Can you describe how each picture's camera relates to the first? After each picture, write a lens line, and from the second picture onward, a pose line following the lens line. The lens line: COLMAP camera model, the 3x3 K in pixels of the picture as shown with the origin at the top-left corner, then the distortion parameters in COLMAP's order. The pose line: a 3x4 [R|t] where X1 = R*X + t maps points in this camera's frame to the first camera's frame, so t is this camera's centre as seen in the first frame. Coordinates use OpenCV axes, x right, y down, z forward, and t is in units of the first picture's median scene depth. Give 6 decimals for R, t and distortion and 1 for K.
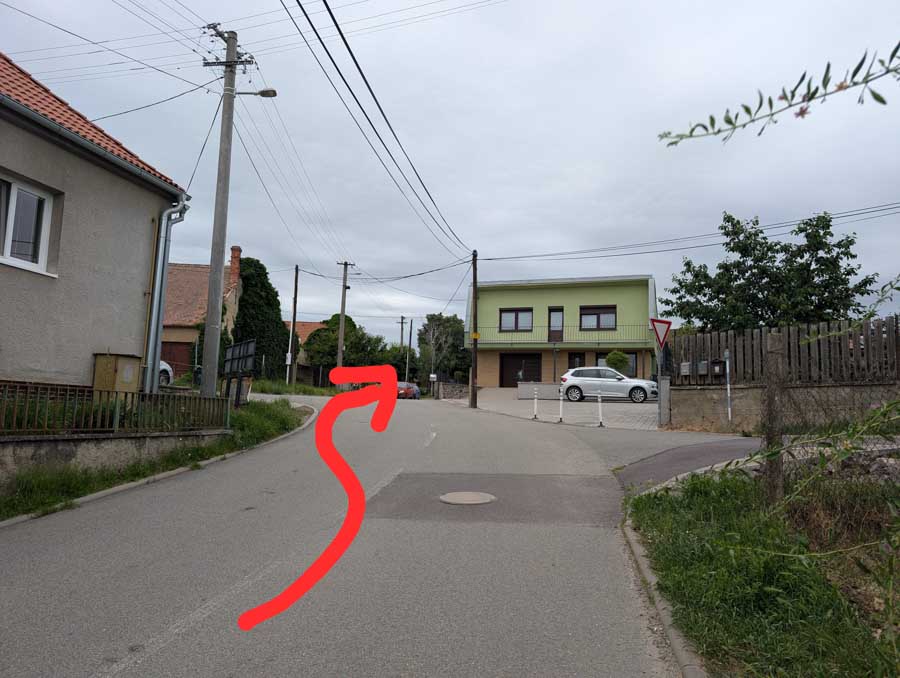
lens RADIAL K [[633.6, 0, 450.0], [0, 633.6, 339.0], [0, 0, 1]] dist [-0.000407, 0.000277]
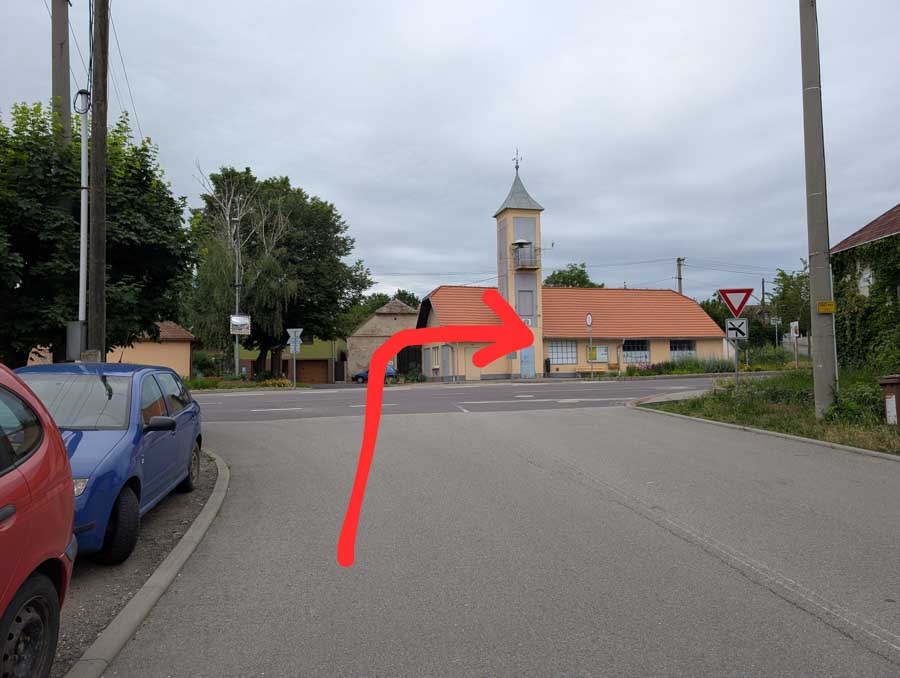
lens RADIAL K [[633.6, 0, 450.0], [0, 633.6, 339.0], [0, 0, 1]] dist [-0.000407, 0.000277]
pose [[0.951680, -0.051151, 0.302800, -0.022005], [0.035570, 0.997754, 0.056753, 0.051700], [-0.305023, -0.043240, 0.951363, 0.608350]]
